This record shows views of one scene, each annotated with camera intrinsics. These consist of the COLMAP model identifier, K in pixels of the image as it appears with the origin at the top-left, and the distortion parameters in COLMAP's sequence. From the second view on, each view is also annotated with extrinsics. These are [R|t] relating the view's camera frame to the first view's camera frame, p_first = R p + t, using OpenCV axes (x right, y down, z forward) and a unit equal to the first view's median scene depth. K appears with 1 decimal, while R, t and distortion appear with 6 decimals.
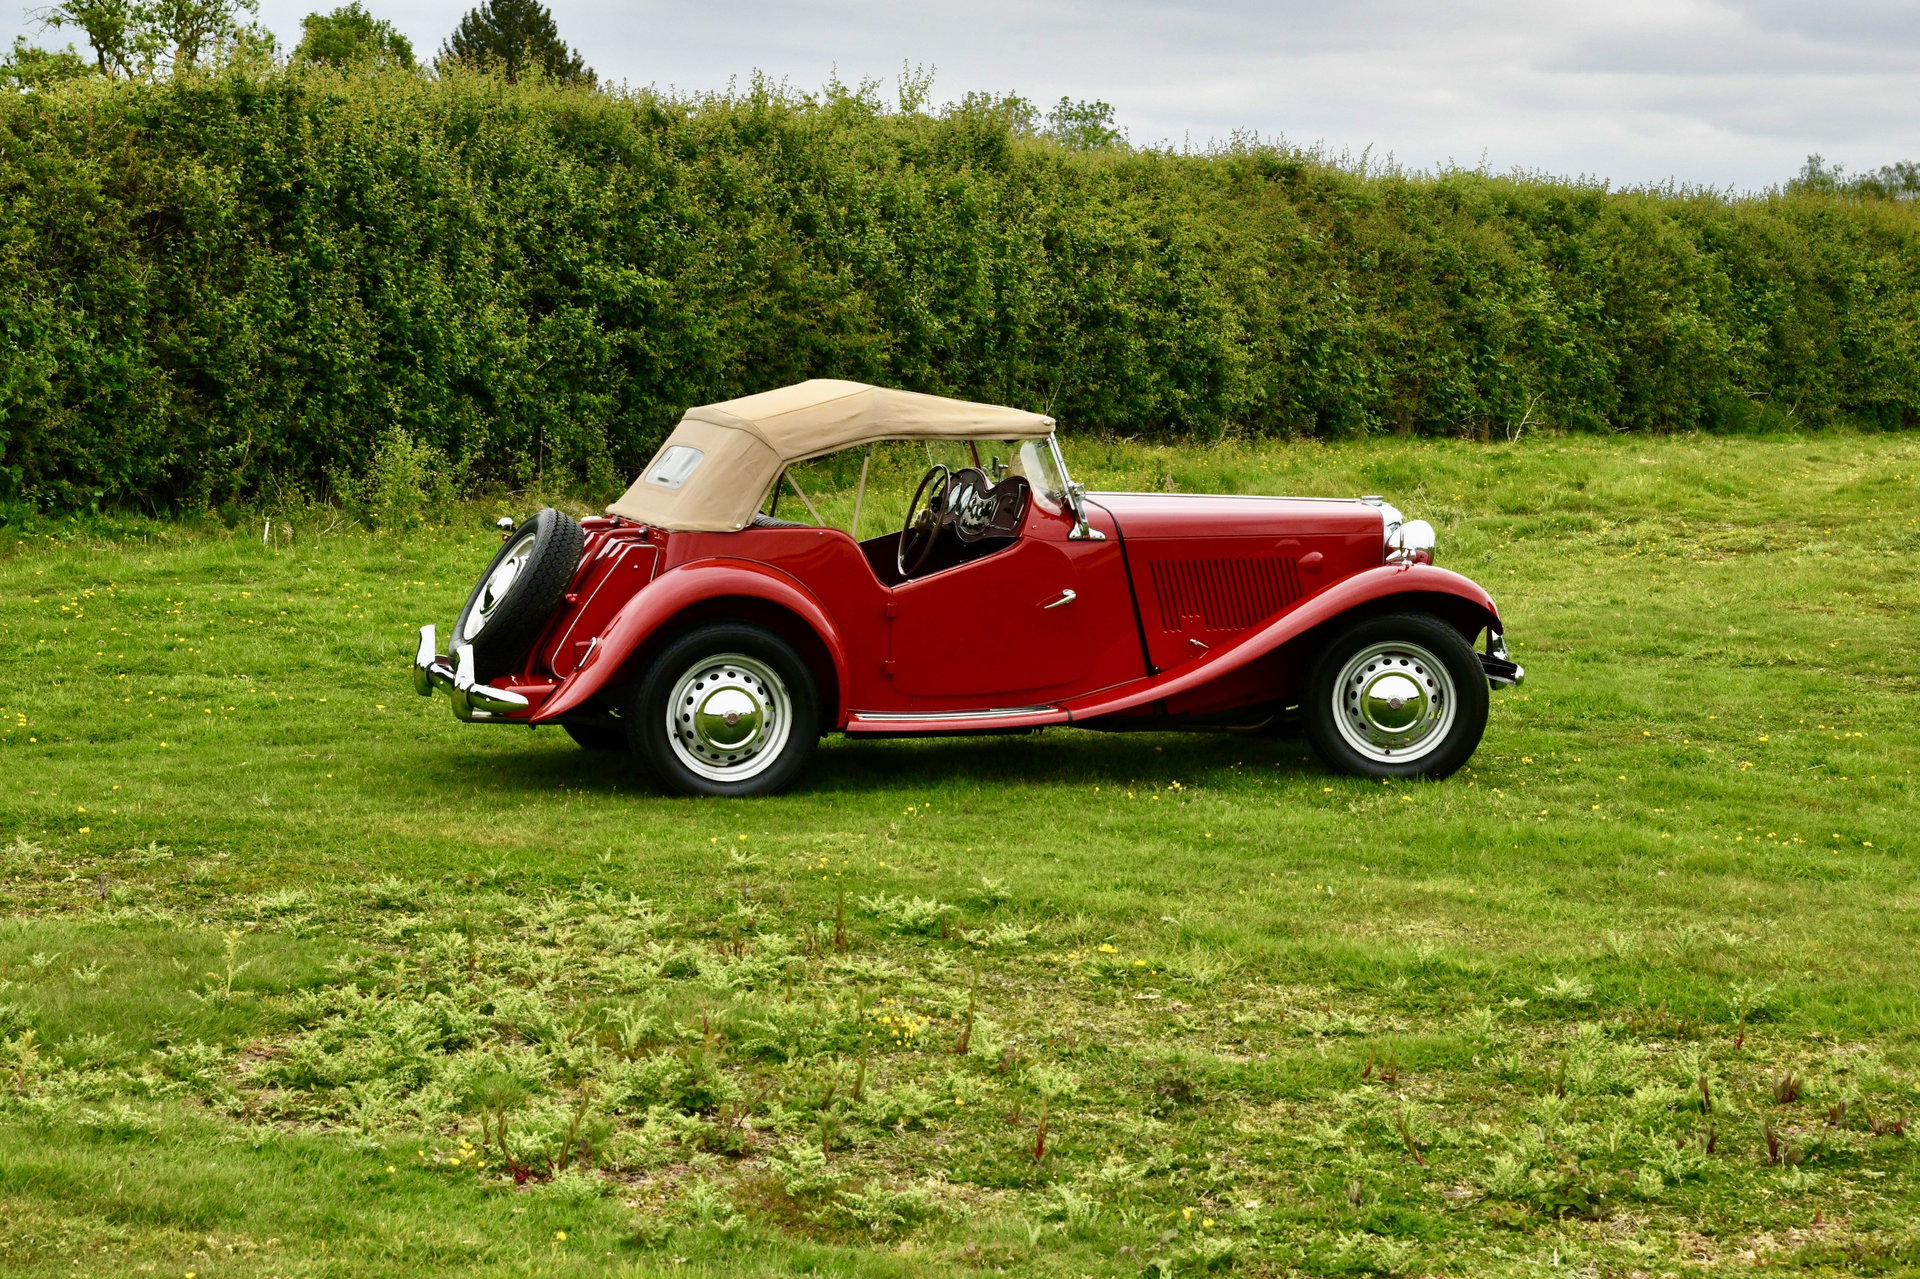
lens RADIAL K [[3849.7, 0, 960.0], [0, 3849.7, 639.5], [0, 0, 1]] dist [0.296102, 0.105043]
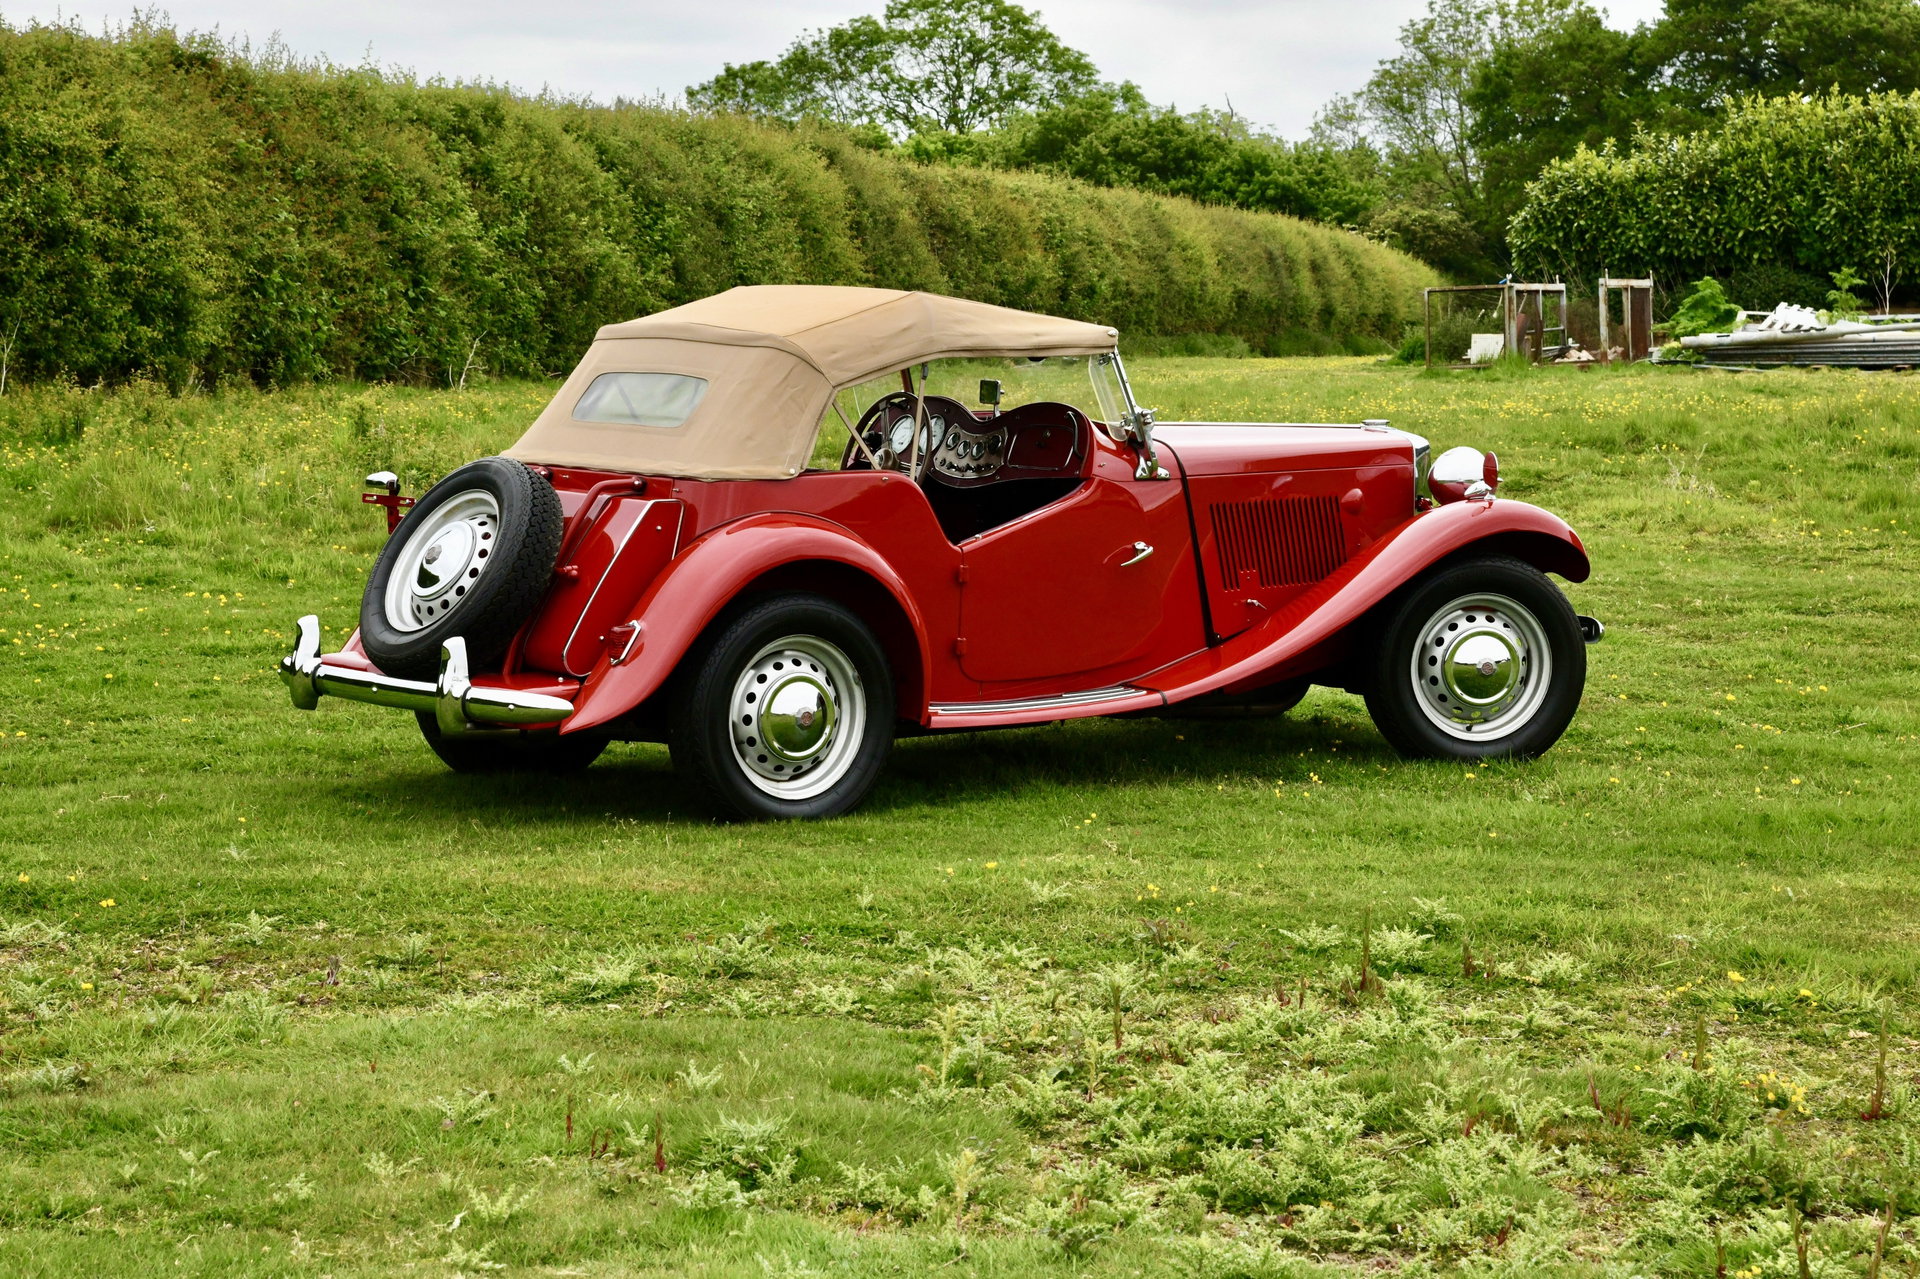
lens RADIAL K [[4477.9, 0, 960.0], [0, 4477.9, 639.5], [0, 0, 1]] dist [0.459273, 0.141520]
pose [[0.944916, -0.036907, 0.325224, -0.113614], [0.036275, 0.999310, 0.008008, -0.000525], [-0.325295, 0.004230, 0.945603, 0.046928]]
